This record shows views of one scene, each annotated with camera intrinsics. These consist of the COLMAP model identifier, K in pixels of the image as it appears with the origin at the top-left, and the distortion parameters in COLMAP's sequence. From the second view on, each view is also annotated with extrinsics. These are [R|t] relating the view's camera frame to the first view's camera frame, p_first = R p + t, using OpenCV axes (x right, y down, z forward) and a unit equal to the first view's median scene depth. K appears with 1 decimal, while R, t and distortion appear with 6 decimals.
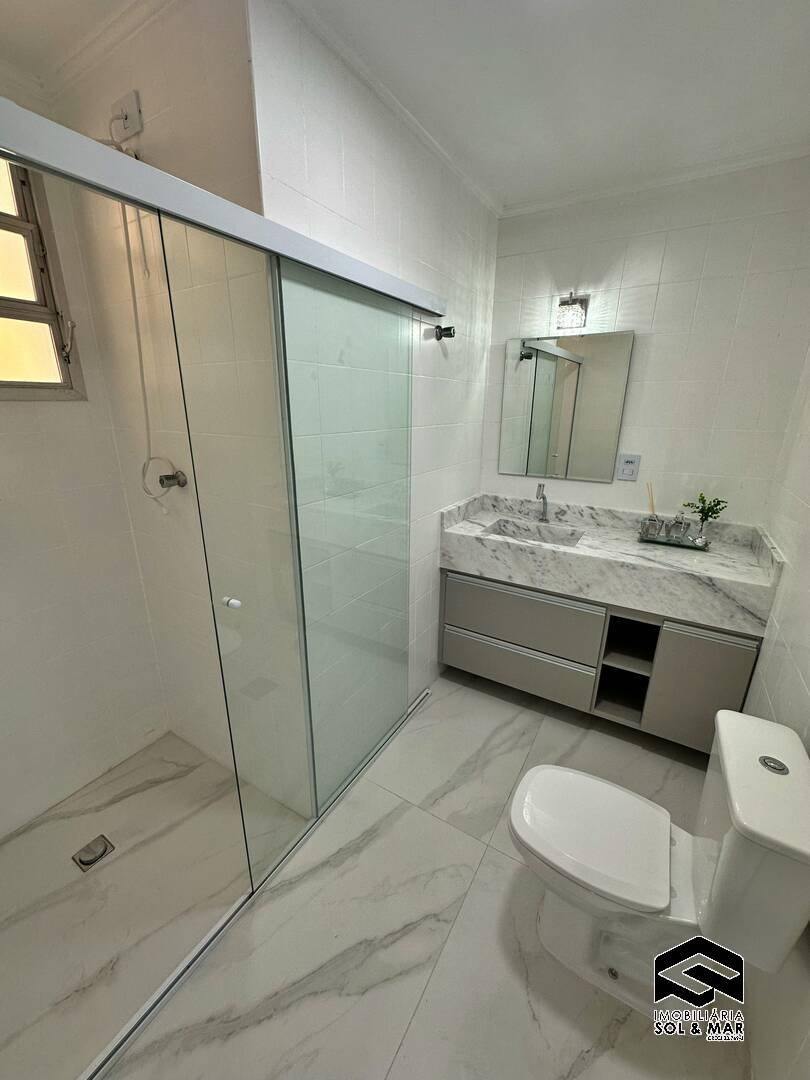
lens RADIAL K [[430.6, 0, 399.2], [0, 430.6, 540.3], [0, 0, 1]] dist [-0.002035, 0.000413]
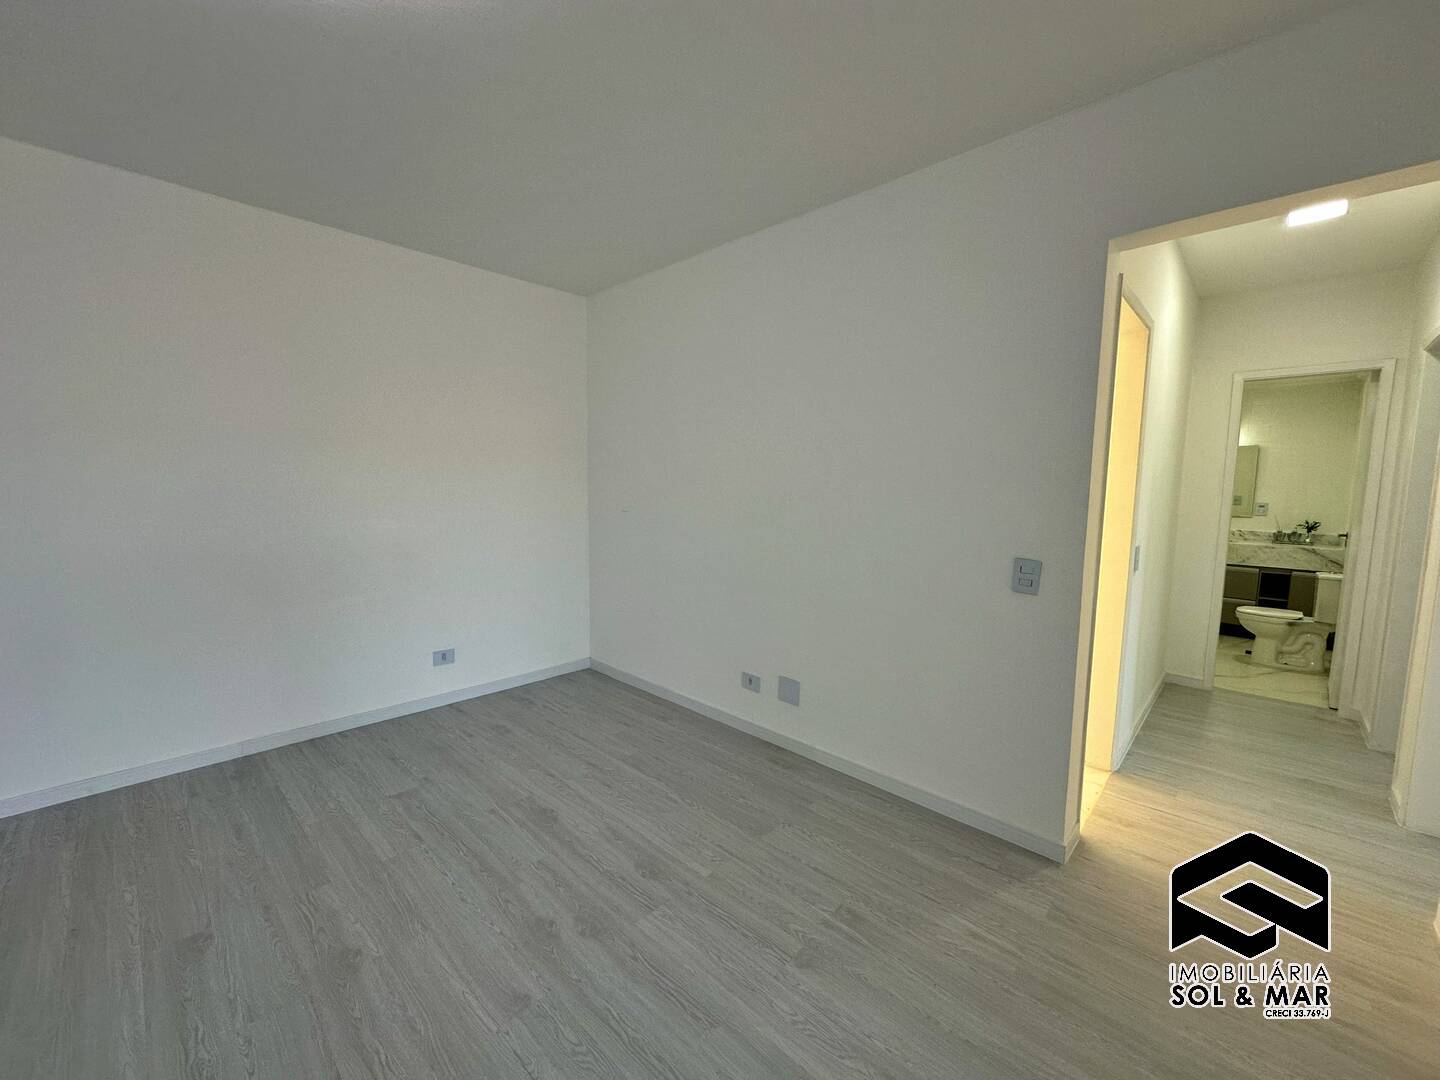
lens RADIAL K [[574.1, 0, 724.2], [0, 574.1, 540.9], [0, 0, 1]] dist [-0.002035, 0.000413]
pose [[0.975787, 0.029838, -0.216676, -1.418200], [-0.074808, 0.976435, -0.202433, 0.753821], [0.205530, 0.213741, 0.955025, -2.170549]]
